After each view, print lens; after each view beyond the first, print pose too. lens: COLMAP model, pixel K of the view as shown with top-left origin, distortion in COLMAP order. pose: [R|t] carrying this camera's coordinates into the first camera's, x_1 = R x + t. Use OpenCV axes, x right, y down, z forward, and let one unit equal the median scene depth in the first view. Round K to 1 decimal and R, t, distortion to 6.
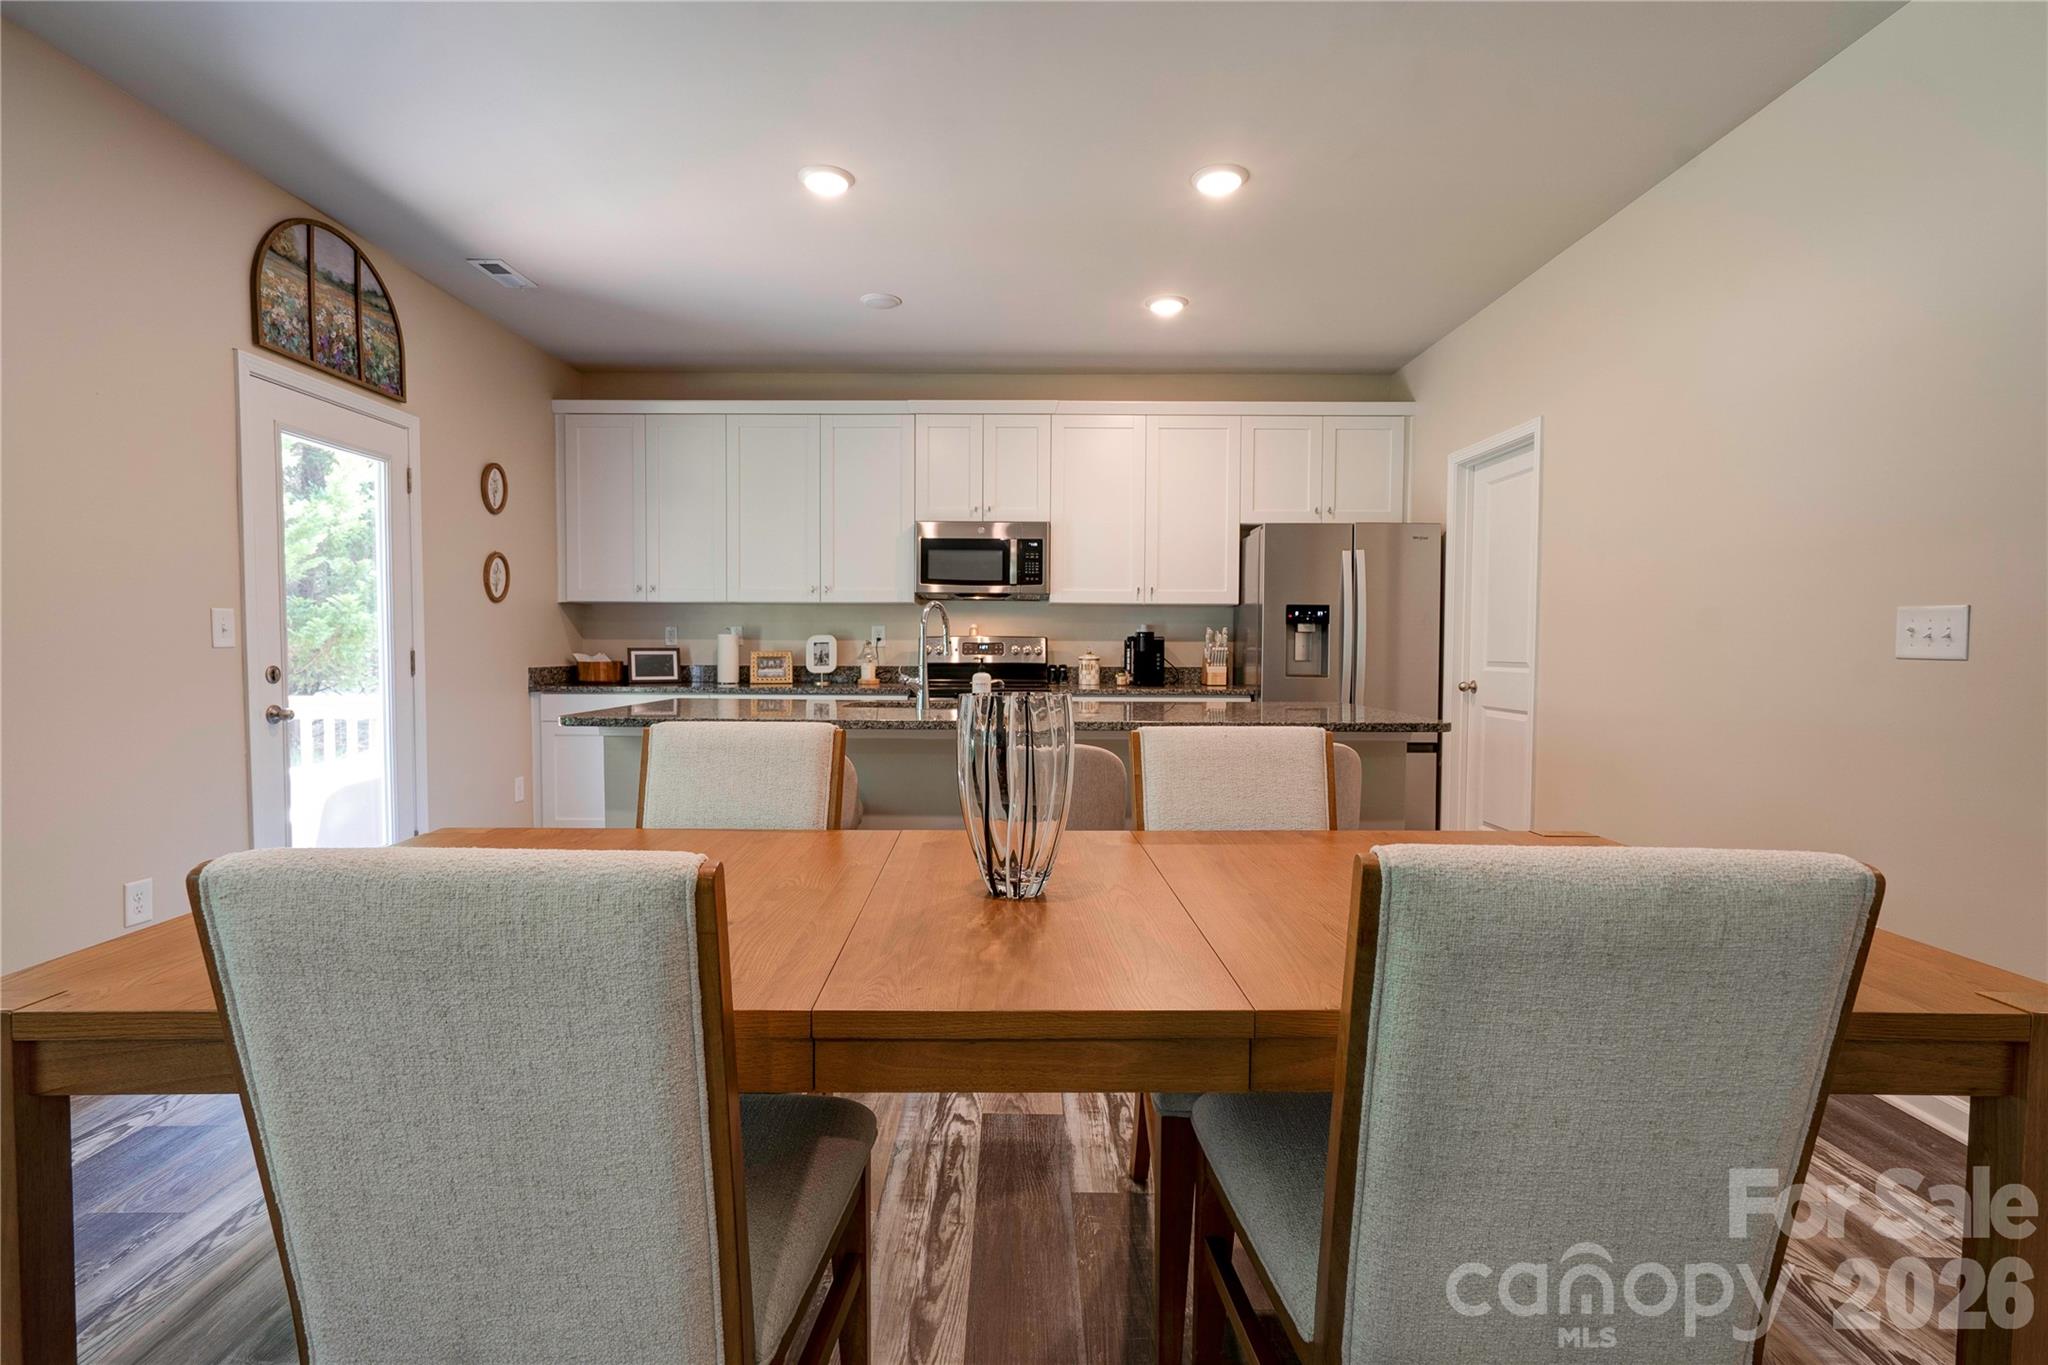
lens RADIAL K [[945.8, 0, 1024.0], [0, 945.8, 682.5], [0, 0, 1]] dist [-0.017314, 0.017946]
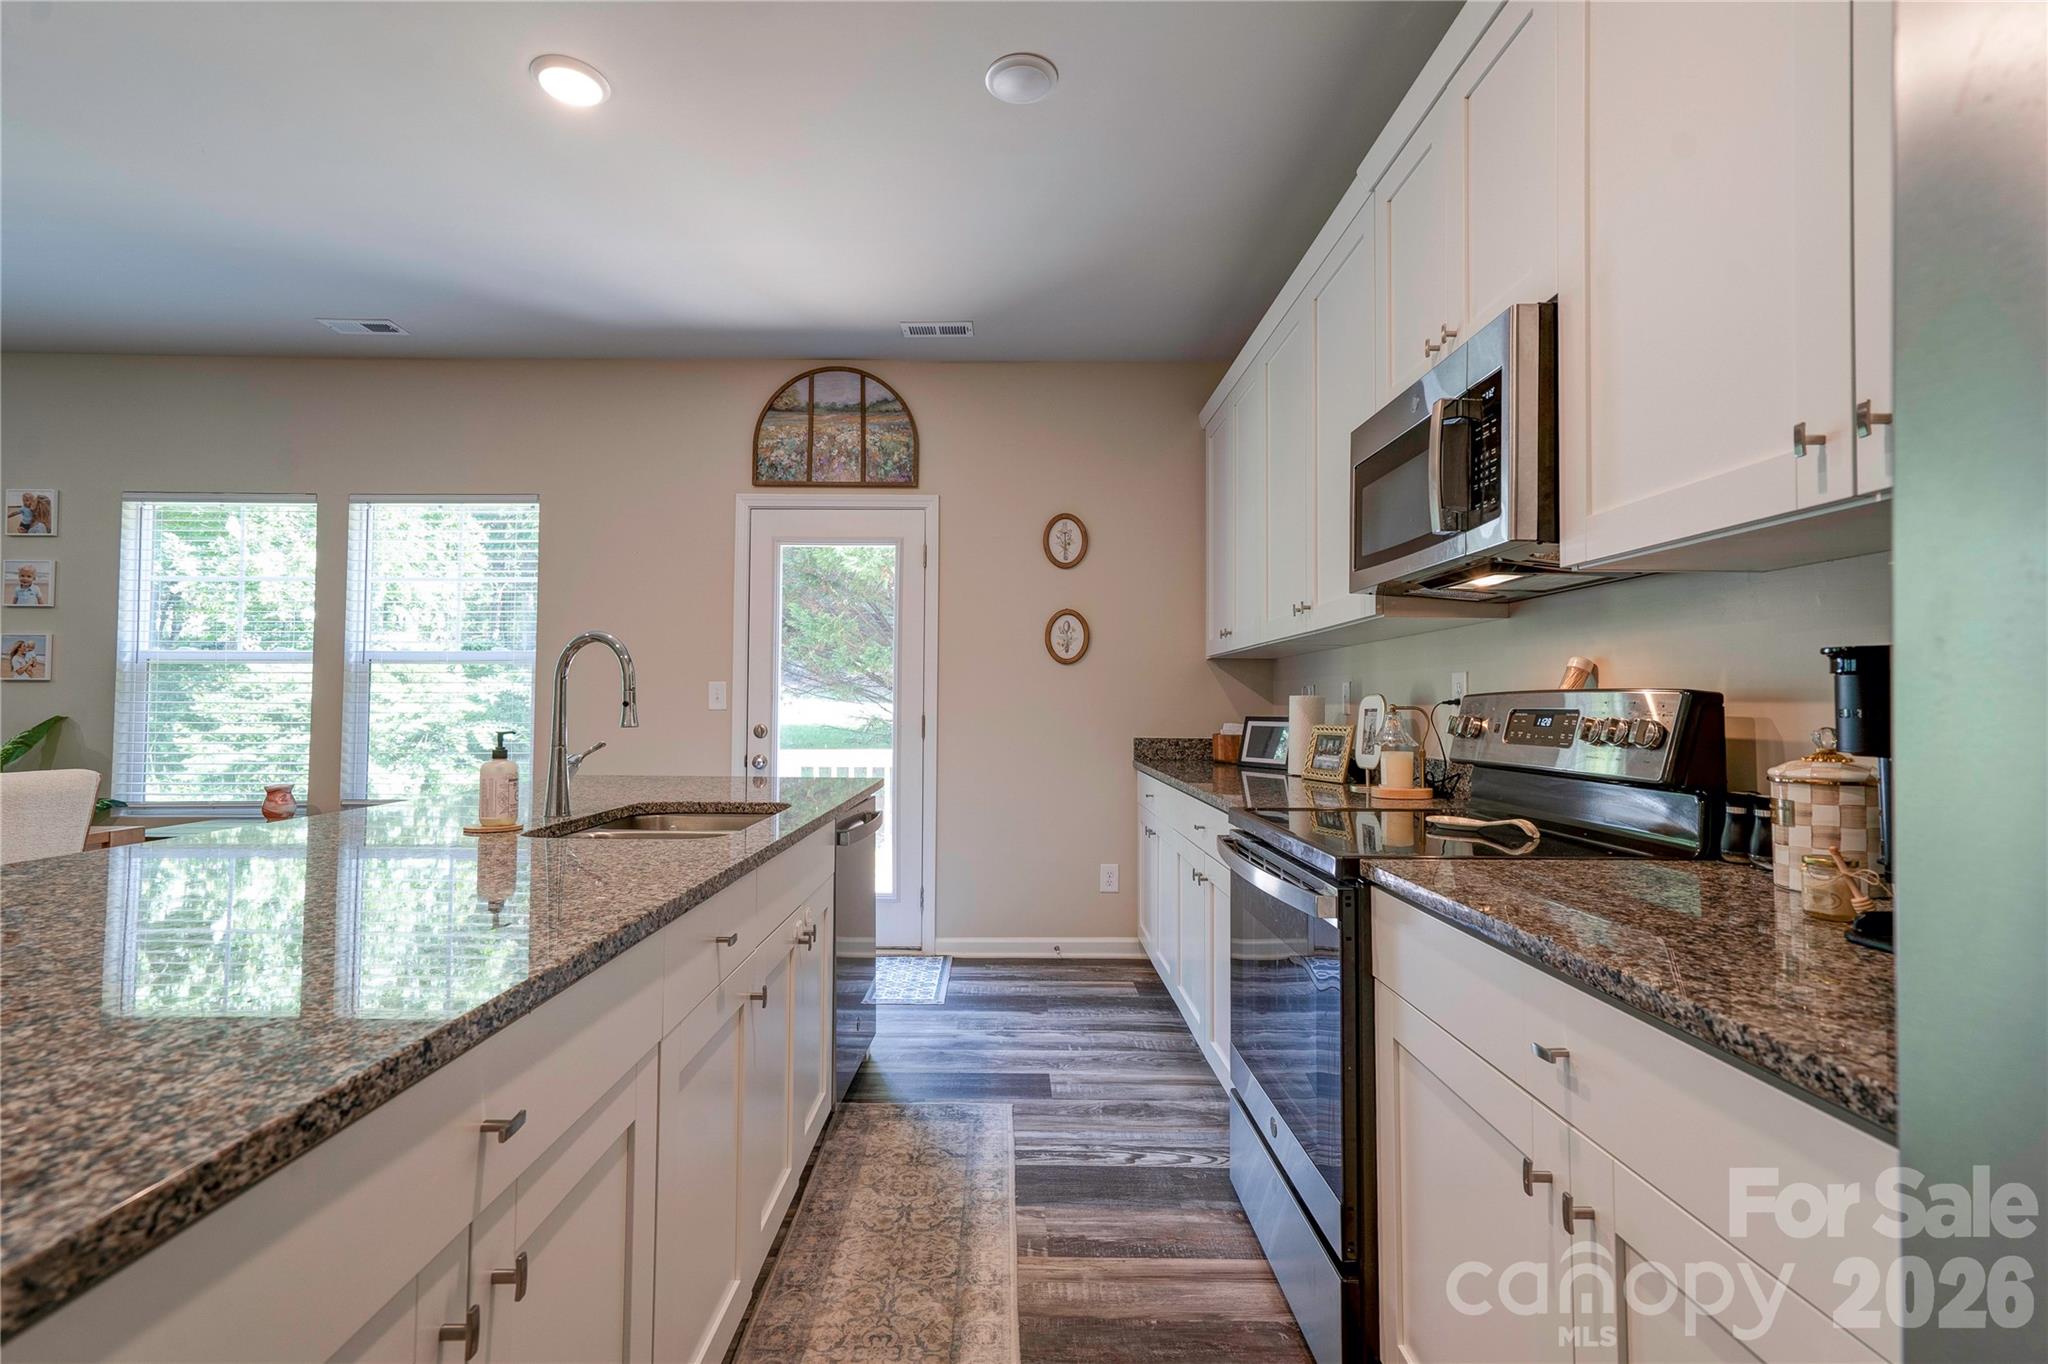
lens RADIAL K [[988.1, 0, 1024.0], [0, 988.1, 682.0], [0, 0, 1]] dist [-0.052877, 0.050962]
pose [[0.006407, -0.031419, -0.999486, 0.352877], [-0.046430, 0.998419, -0.031683, -0.032157], [0.998901, 0.046609, 0.004938, 0.851232]]
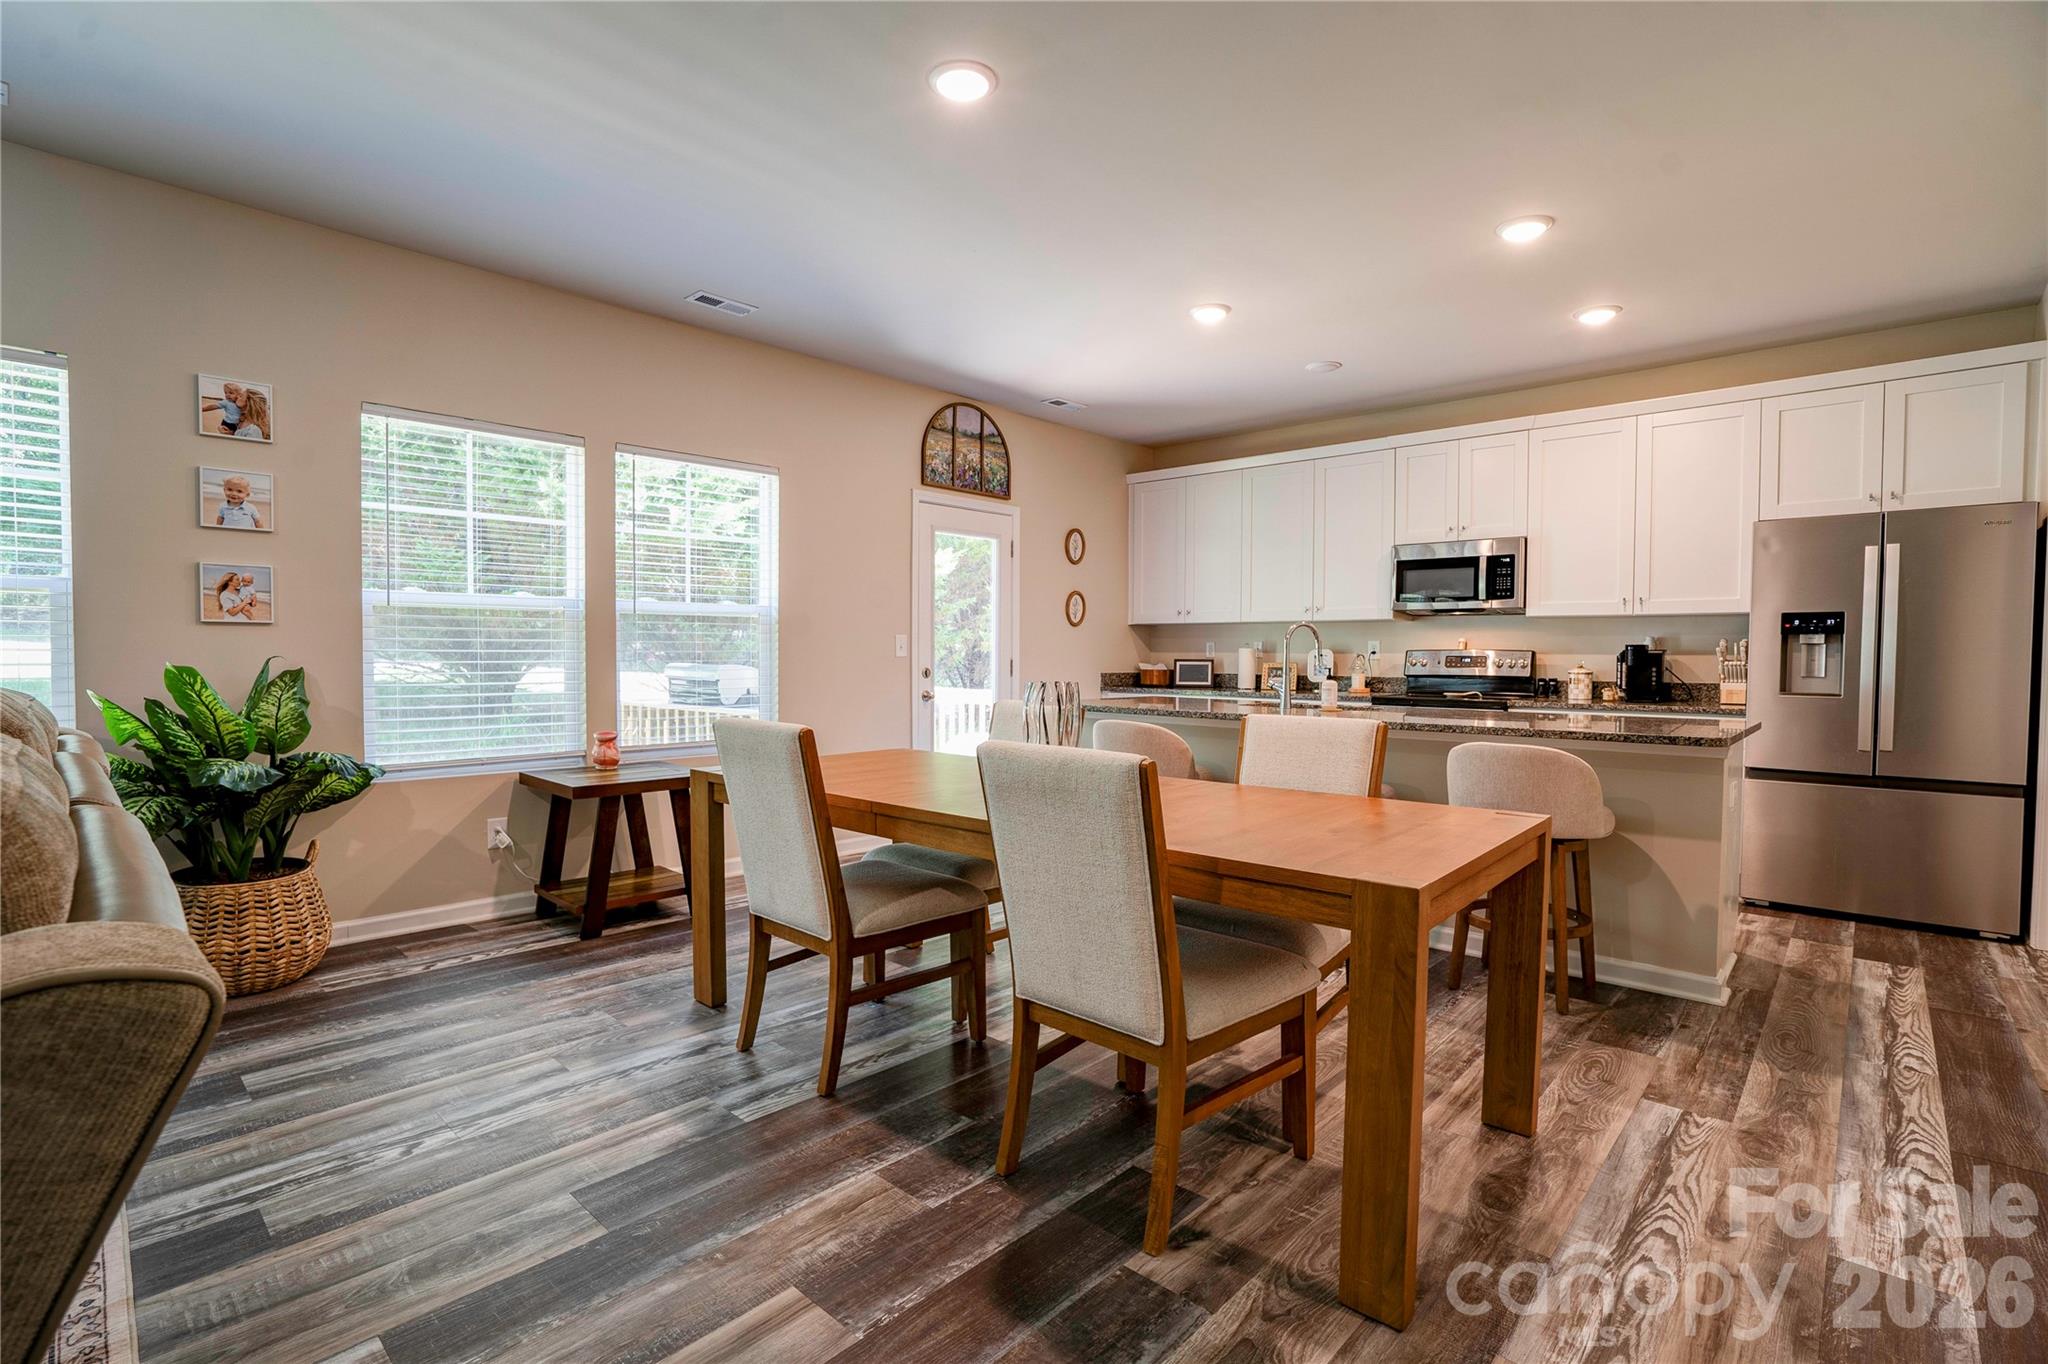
lens RADIAL K [[988.1, 0, 1024.0], [0, 988.1, 682.0], [0, 0, 1]] dist [-0.052877, 0.050962]
pose [[0.738418, 0.019487, -0.674062, 0.344649], [-0.030144, 0.999537, -0.004125, 0.006303], [0.673669, 0.023365, 0.738664, -0.131111]]
